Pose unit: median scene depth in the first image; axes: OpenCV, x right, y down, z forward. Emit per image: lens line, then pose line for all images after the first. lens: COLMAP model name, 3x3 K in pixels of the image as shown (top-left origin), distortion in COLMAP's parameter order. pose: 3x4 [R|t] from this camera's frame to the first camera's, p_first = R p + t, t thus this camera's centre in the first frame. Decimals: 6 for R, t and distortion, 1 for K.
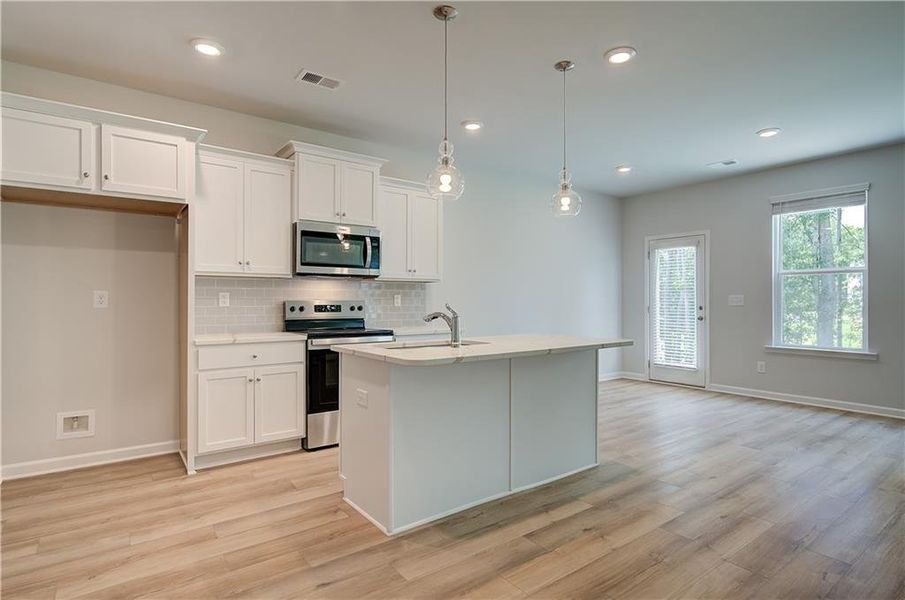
lens RADIAL K [[475.7, 0, 461.5], [0, 475.7, 299.7], [0, 0, 1]] dist [-0.006186, 0.002365]
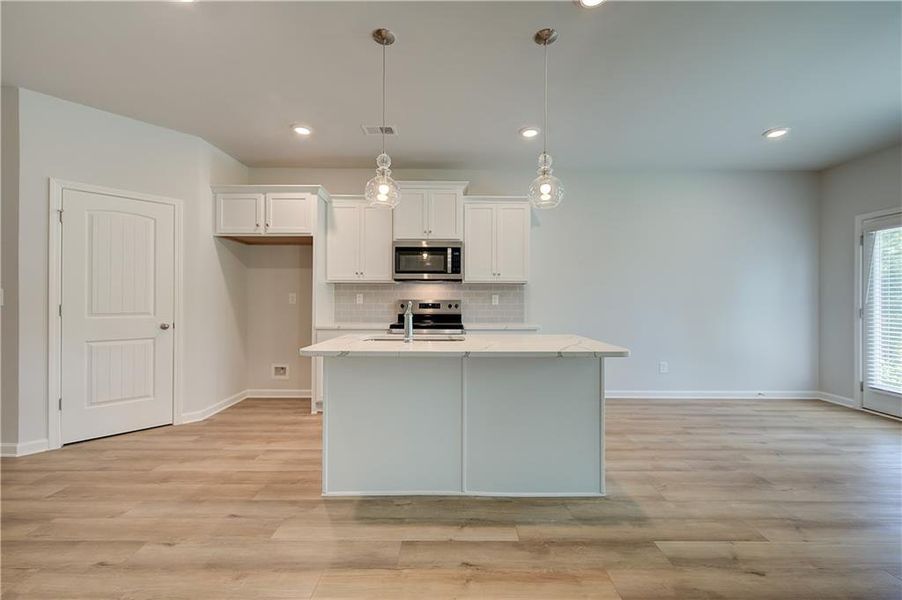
lens RADIAL K [[360.9, 0, 451.6], [0, 360.9, 300.1], [0, 0, 1]] dist [0.005499, -0.002709]
pose [[0.797877, 0.002659, -0.602814, 0.419734], [-0.002386, 0.999996, 0.001252, 0.001488], [0.602815, 0.000440, 0.797881, 0.300996]]
